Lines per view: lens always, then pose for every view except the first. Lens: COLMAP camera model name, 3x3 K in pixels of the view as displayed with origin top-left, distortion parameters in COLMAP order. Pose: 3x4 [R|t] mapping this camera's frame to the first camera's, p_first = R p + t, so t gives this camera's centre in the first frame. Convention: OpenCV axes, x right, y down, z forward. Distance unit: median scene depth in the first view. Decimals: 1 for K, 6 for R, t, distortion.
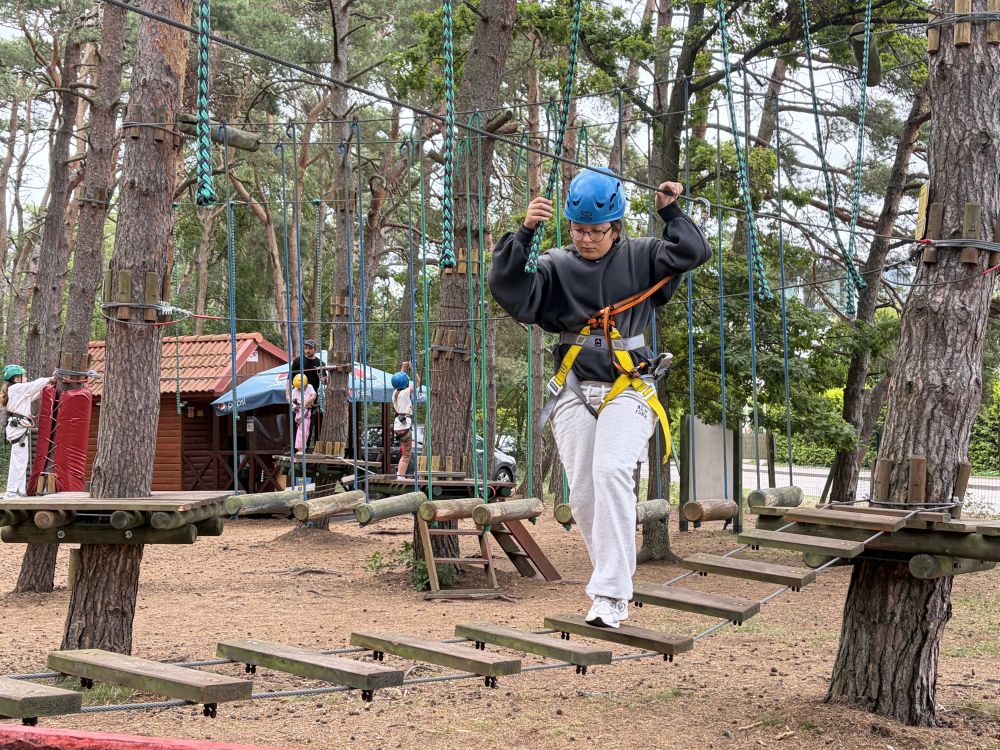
lens RADIAL K [[1342.1, 0, 499.9], [0, 1342.1, 375.8], [0, 0, 1]] dist [0.015398, 0.000000]
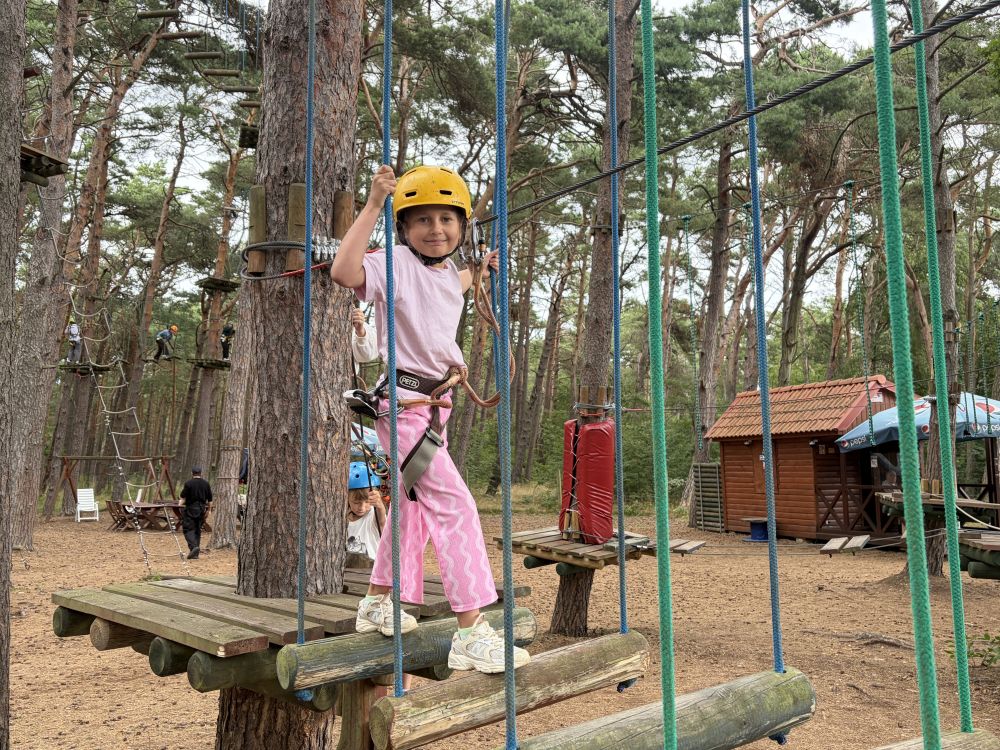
lens RADIAL K [[867.9, 0, 499.7], [0, 867.9, 373.8], [0, 0, 1]] dist [0.047286, -0.013657]
pose [[0.790210, -0.059355, -0.609955, 0.011869], [0.021559, 0.997375, -0.069125, 0.016116], [0.612457, 0.041473, 0.789416, 0.466937]]
